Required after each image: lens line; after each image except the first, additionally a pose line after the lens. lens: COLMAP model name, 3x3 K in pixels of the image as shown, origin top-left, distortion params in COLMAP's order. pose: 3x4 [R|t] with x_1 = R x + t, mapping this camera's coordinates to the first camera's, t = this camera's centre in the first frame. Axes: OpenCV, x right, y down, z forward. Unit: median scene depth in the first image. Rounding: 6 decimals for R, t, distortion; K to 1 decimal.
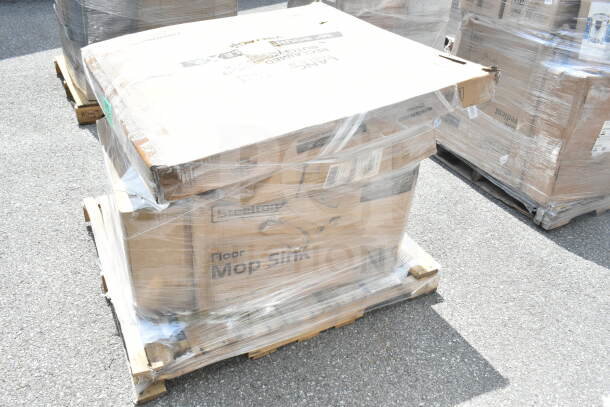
lens RADIAL K [[476.3, 0, 305.0], [0, 476.3, 203.3], [0, 0, 1]] dist [-0.005285, 0.001193]
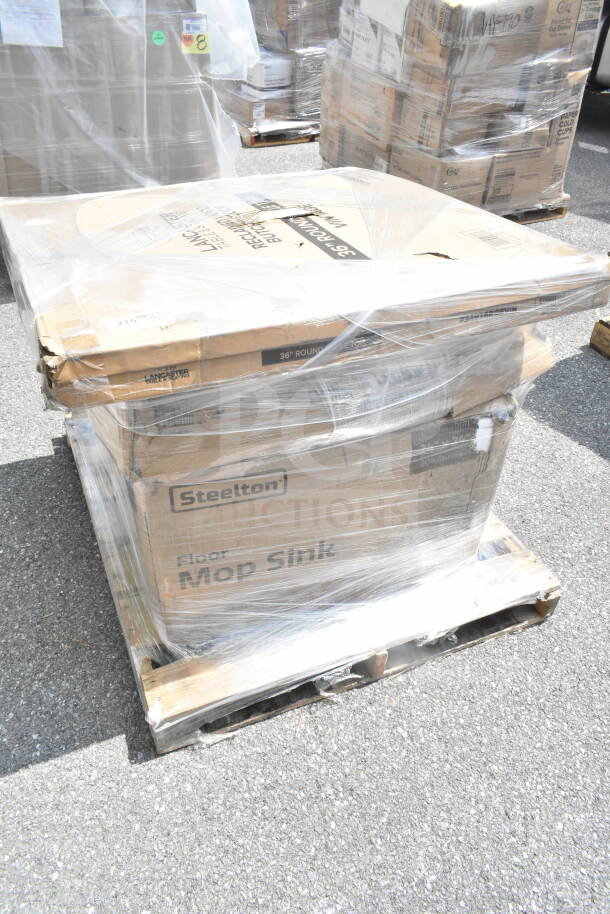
lens RADIAL K [[713.6, 0, 304.9], [0, 713.6, 458.0], [0, 0, 1]] dist [-0.005285, 0.001193]
pose [[-0.093830, 0.556228, -0.825715, 0.826769], [-0.582784, 0.641745, 0.498524, -0.572458], [0.807192, 0.527990, 0.263946, 0.874915]]
